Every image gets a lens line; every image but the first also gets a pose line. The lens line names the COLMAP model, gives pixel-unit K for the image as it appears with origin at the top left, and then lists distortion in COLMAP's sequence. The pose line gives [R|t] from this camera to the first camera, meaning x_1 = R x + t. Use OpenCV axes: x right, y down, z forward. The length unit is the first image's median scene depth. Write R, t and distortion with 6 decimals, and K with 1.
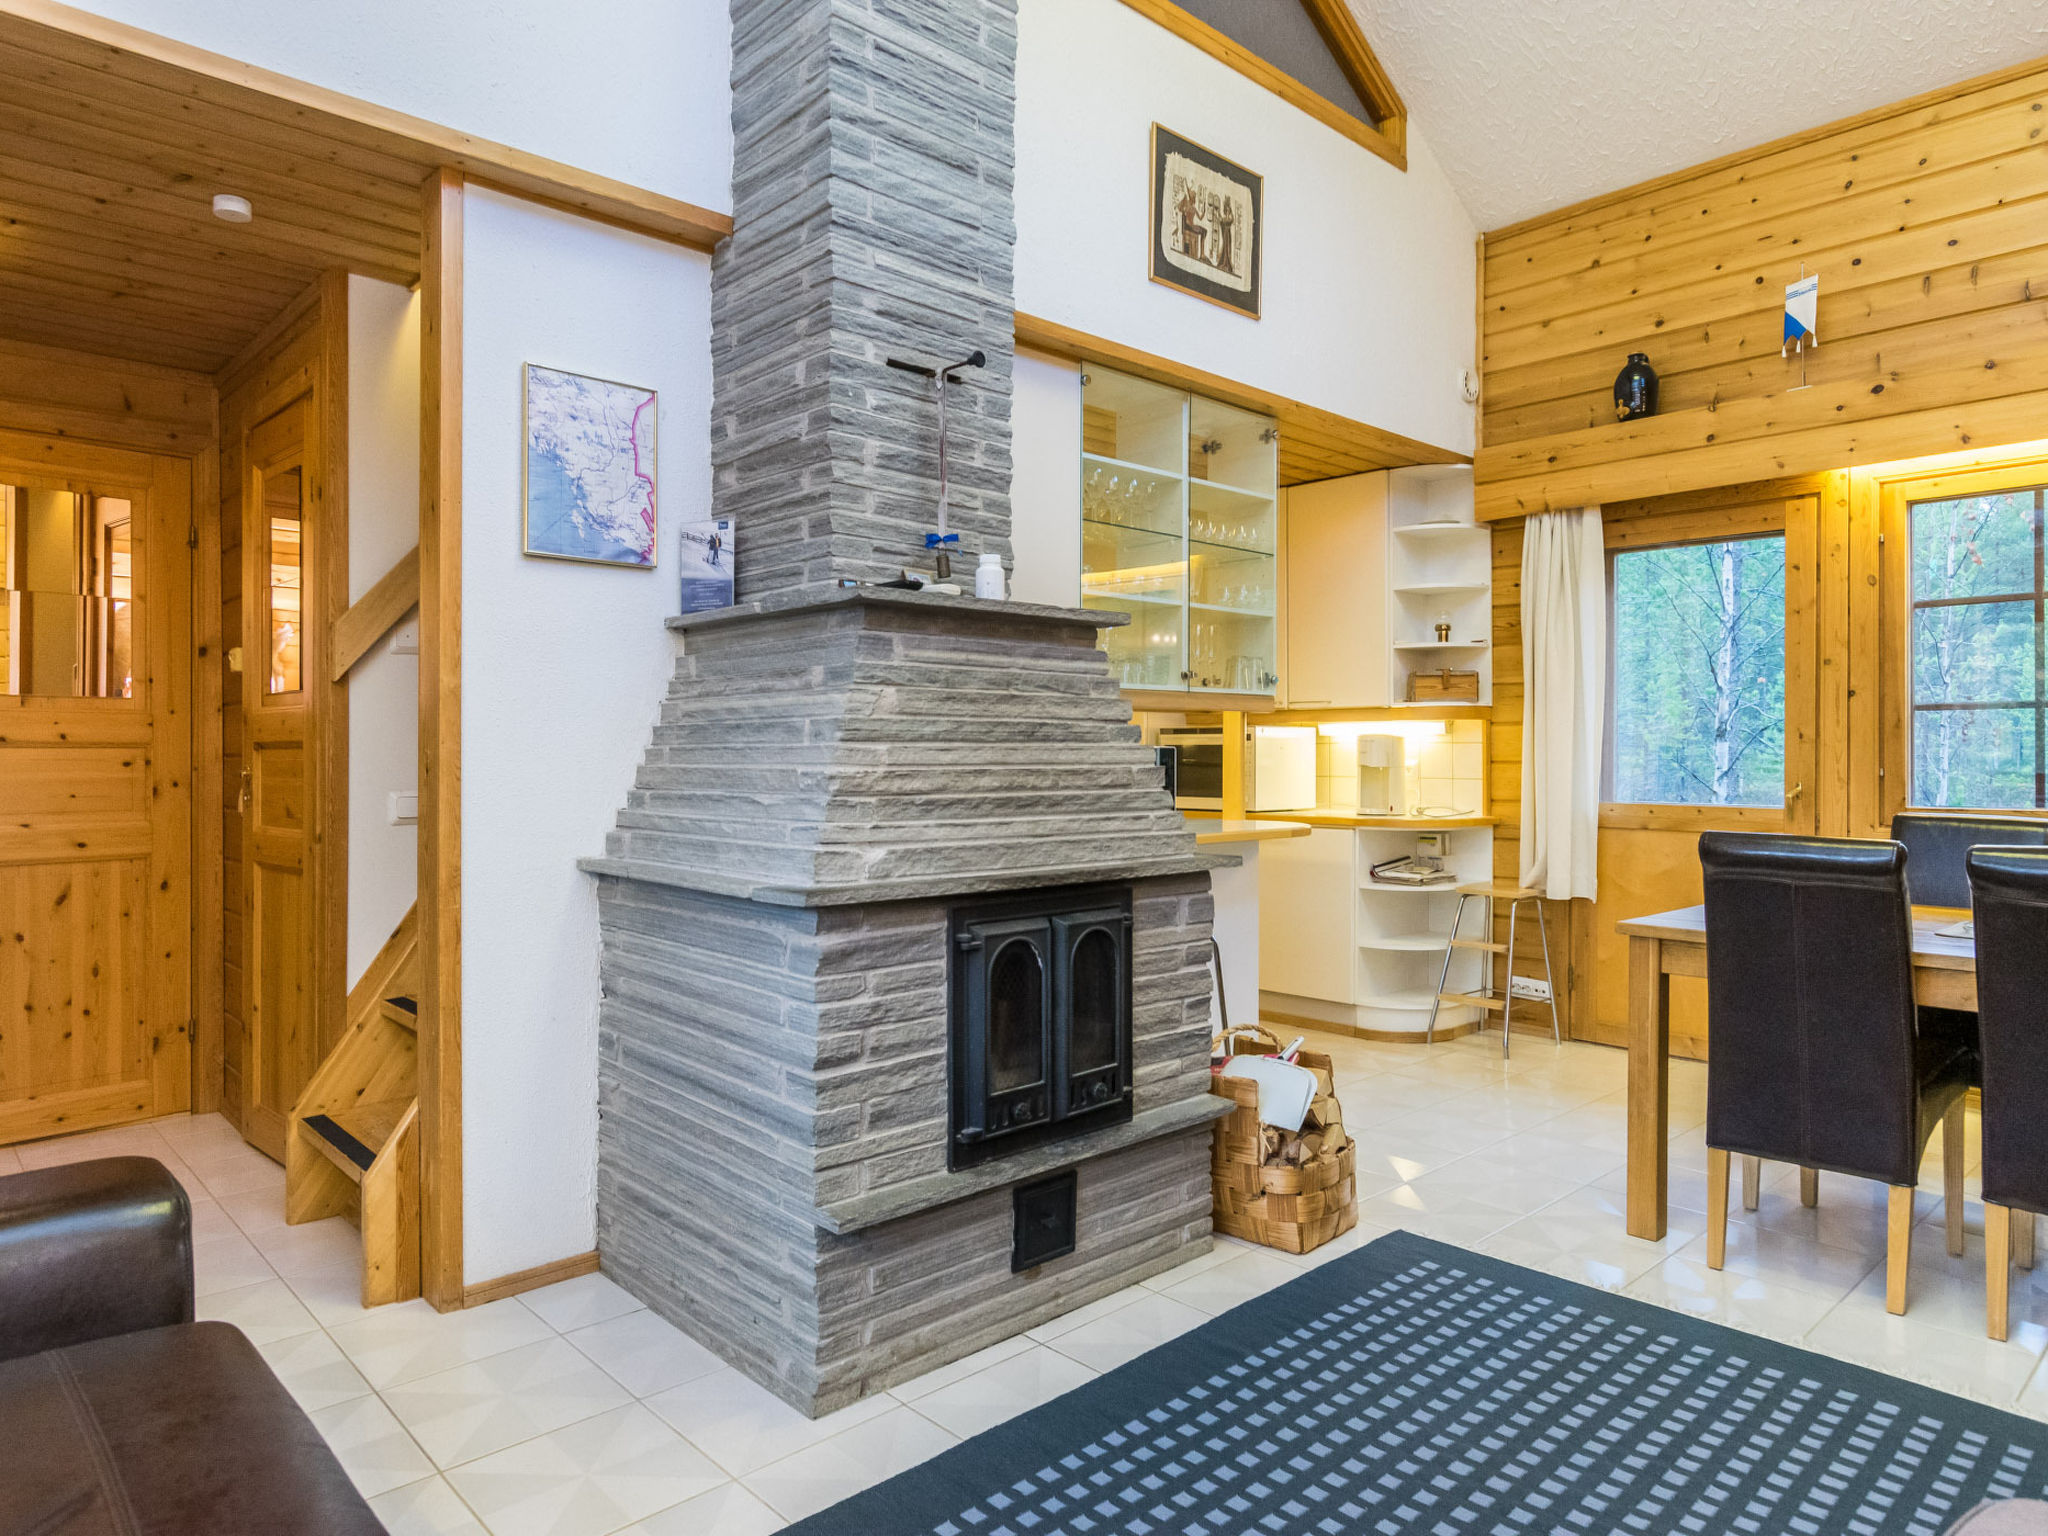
lens RADIAL K [[1257.9, 0, 1023.4], [0, 1257.9, 759.0], [0, 0, 1]] dist [0.003364, -0.002401]
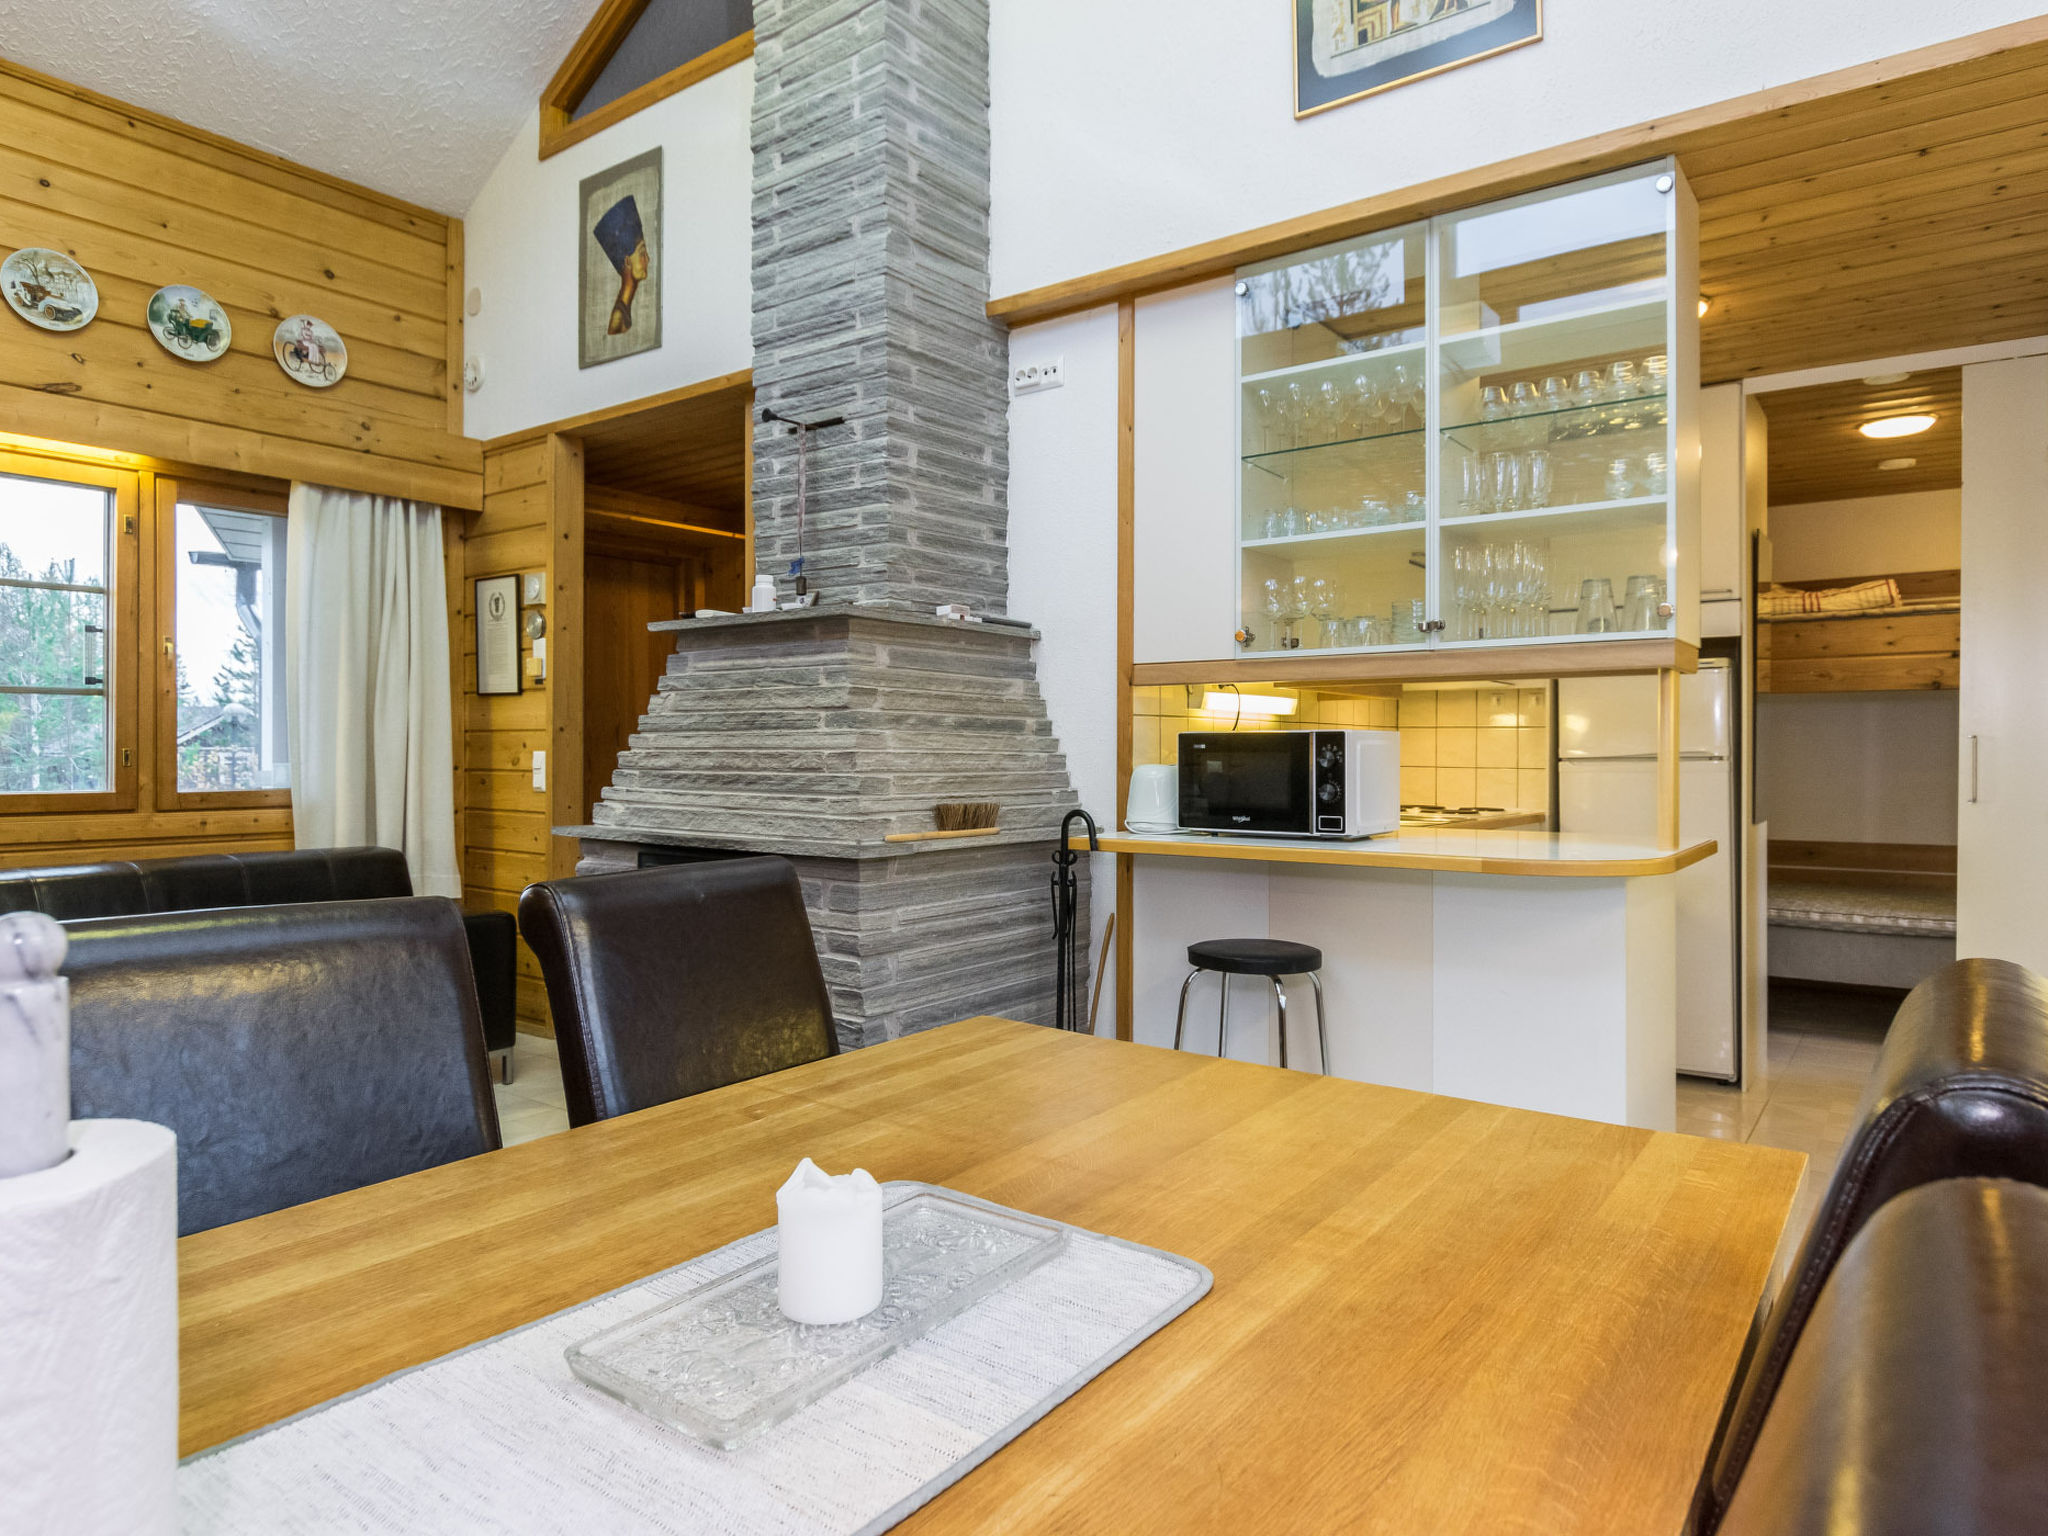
lens RADIAL K [[1257.9, 0, 1026.3], [0, 1257.9, 747.4], [0, 0, 1]] dist [0.003364, -0.002401]
pose [[0.176012, -0.003157, -0.984383, 1.789882], [-0.005944, 0.999973, -0.004270, 0.009836], [0.984370, 0.006603, 0.175989, 1.537602]]
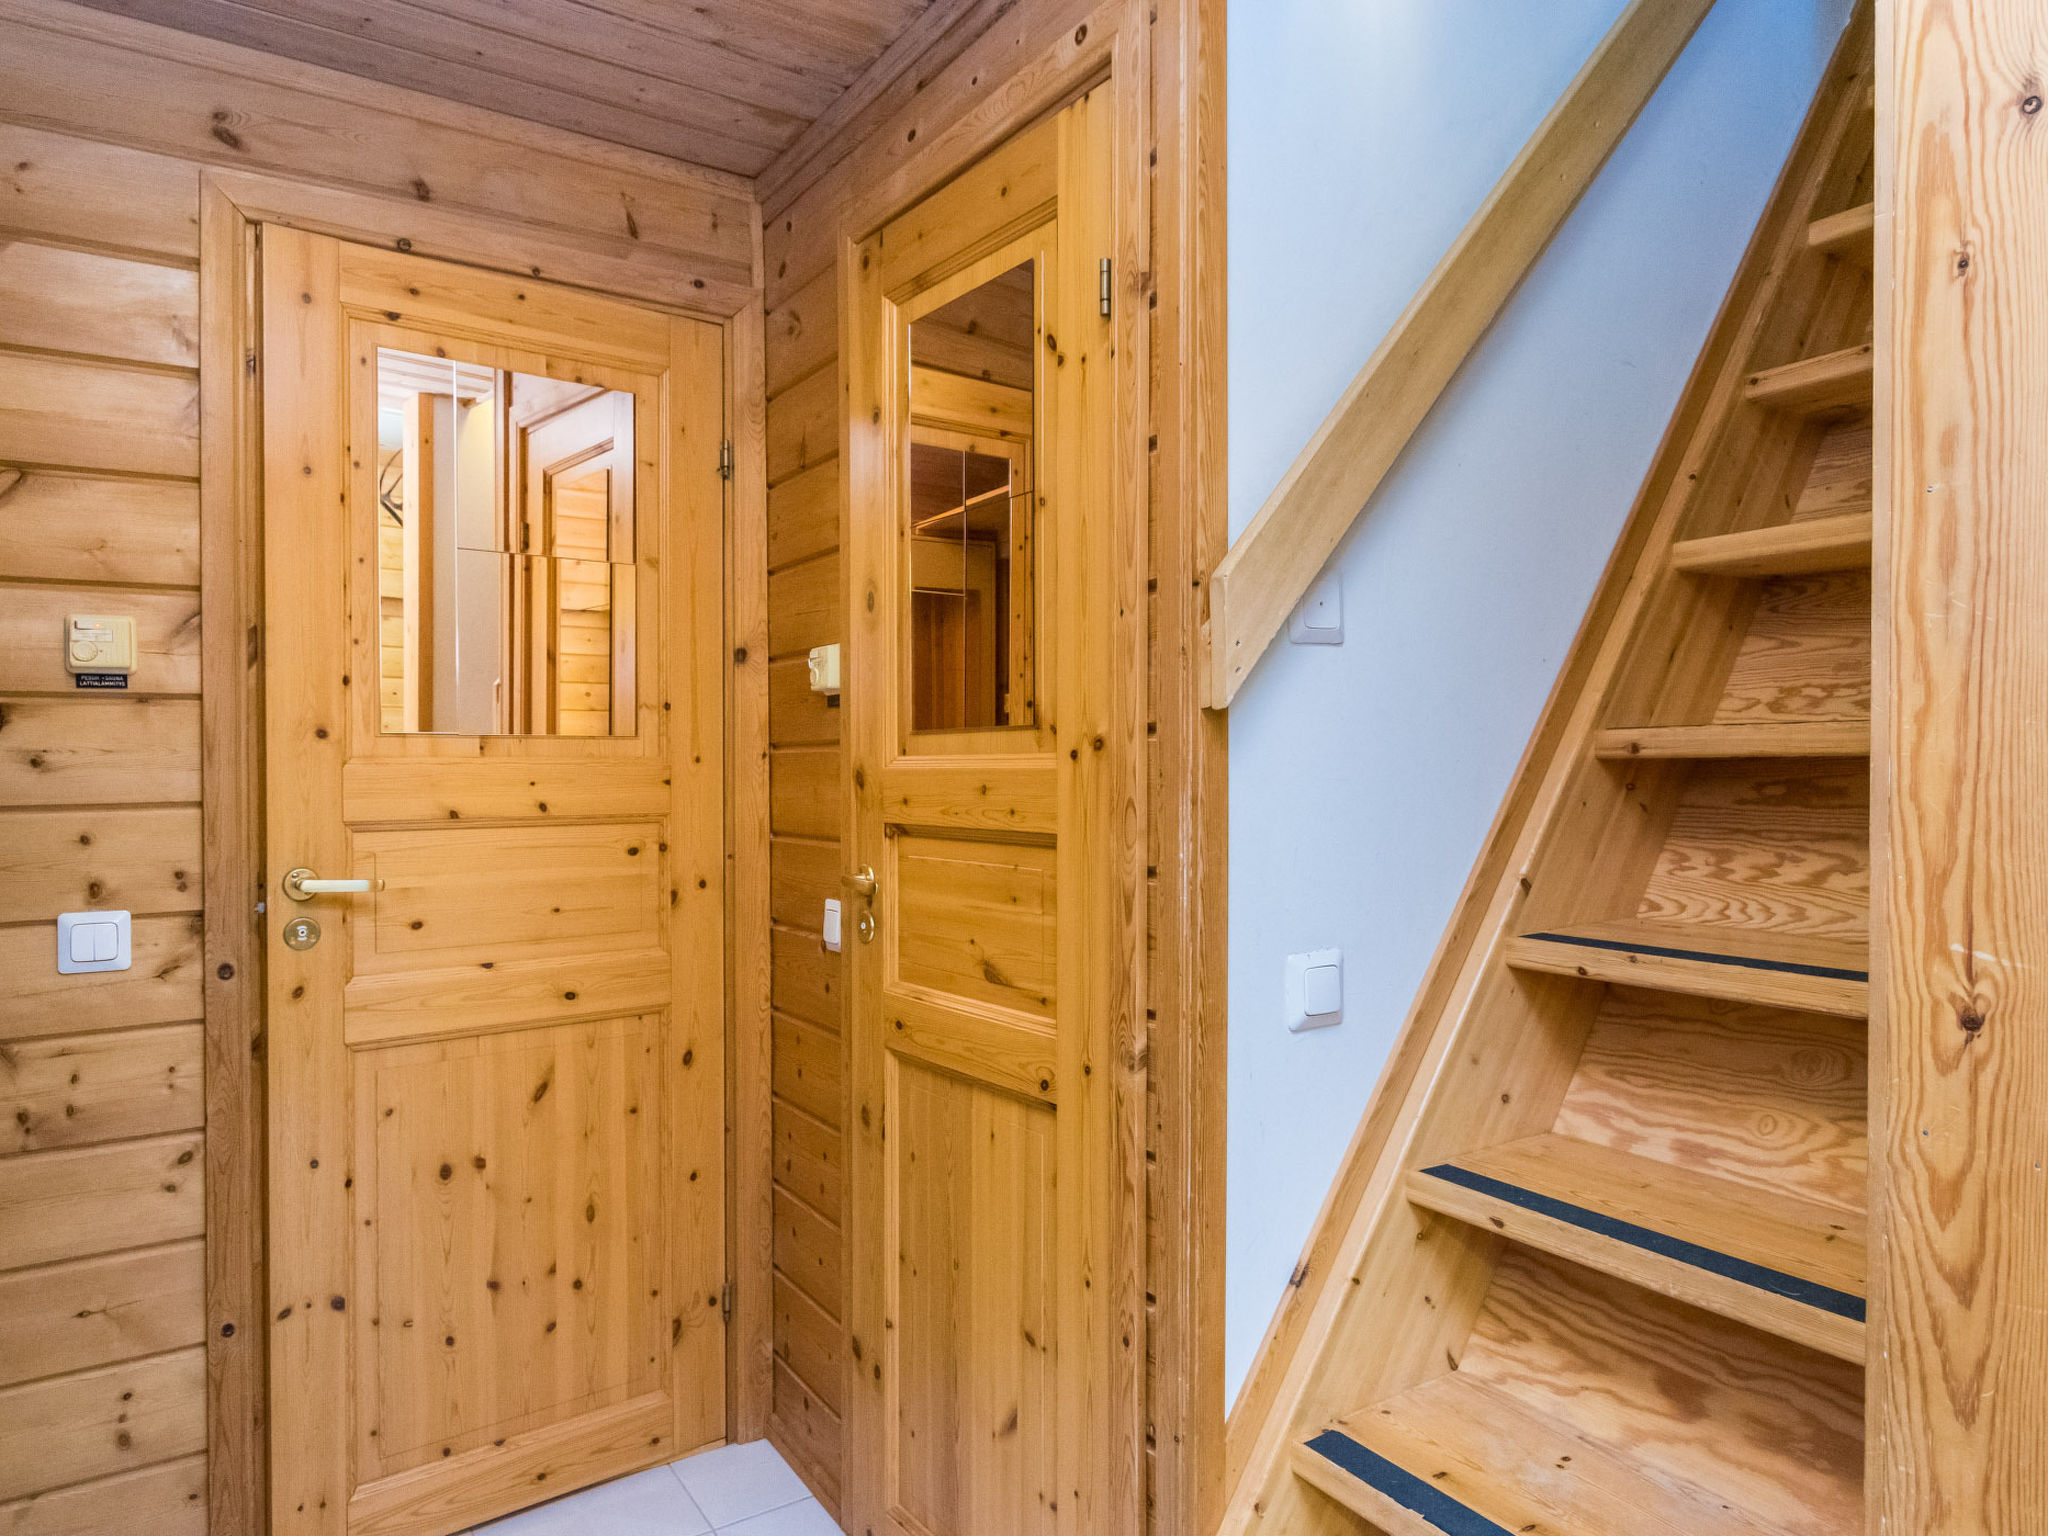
lens RADIAL K [[1257.9, 0, 1024.2], [0, 1257.9, 781.1], [0, 0, 1]] dist [0.003364, -0.002401]
pose [[0.985316, 0.000874, -0.170740, -0.421762], [0.000837, 0.999950, 0.009953, -0.032858], [0.170740, -0.009950, 0.985266, 0.445756]]
